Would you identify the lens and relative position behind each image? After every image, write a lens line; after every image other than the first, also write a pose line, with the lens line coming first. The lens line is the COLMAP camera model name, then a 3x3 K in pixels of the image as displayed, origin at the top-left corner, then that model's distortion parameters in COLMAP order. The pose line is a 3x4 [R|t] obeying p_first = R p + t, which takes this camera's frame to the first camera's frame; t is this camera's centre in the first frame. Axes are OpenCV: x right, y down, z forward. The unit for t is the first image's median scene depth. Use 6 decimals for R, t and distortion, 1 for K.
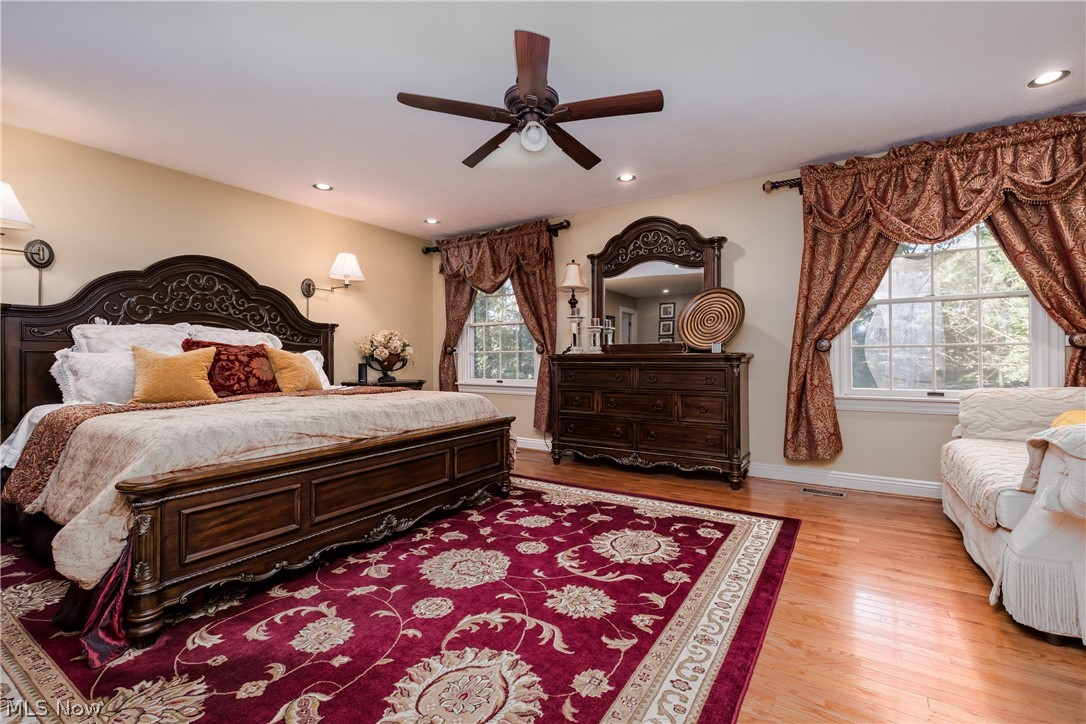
lens RADIAL K [[472.9, 0, 545.4], [0, 472.9, 355.6], [0, 0, 1]] dist [0.014014, -0.002180]
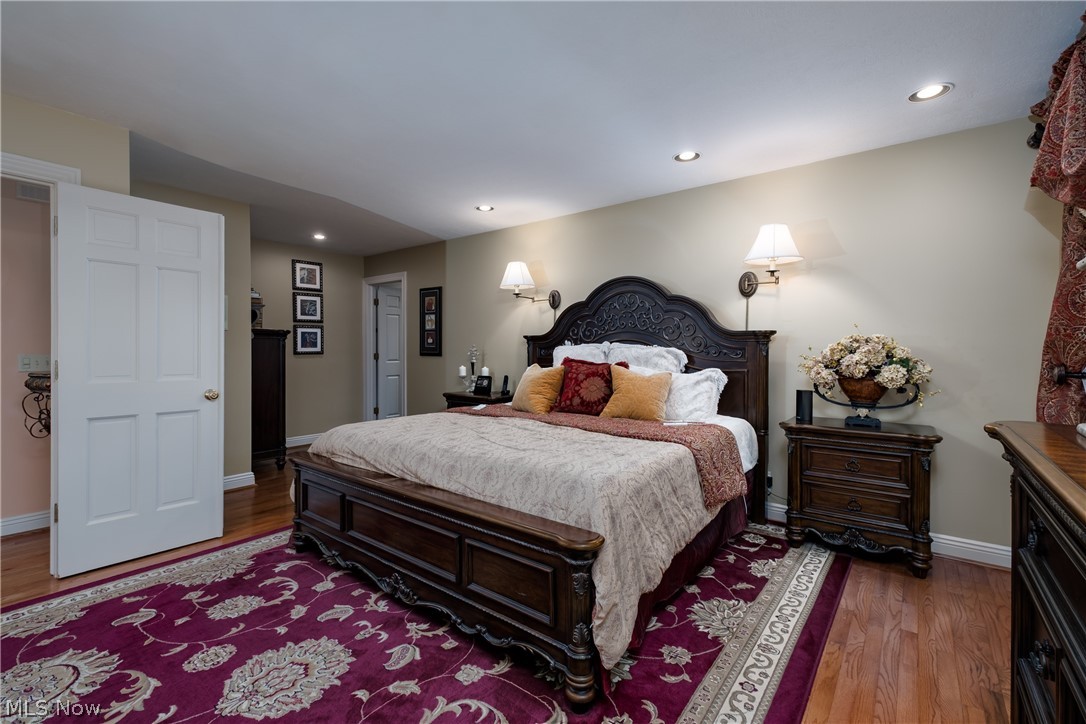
lens RADIAL K [[472.9, 0, 537.0], [0, 472.9, 356.3], [0, 0, 1]] dist [0.014014, -0.002180]
pose [[-0.082383, 0.017084, -0.996454, 0.564665], [-0.001037, 0.999851, 0.017228, -0.083976], [0.996600, 0.002453, -0.082353, 1.476678]]
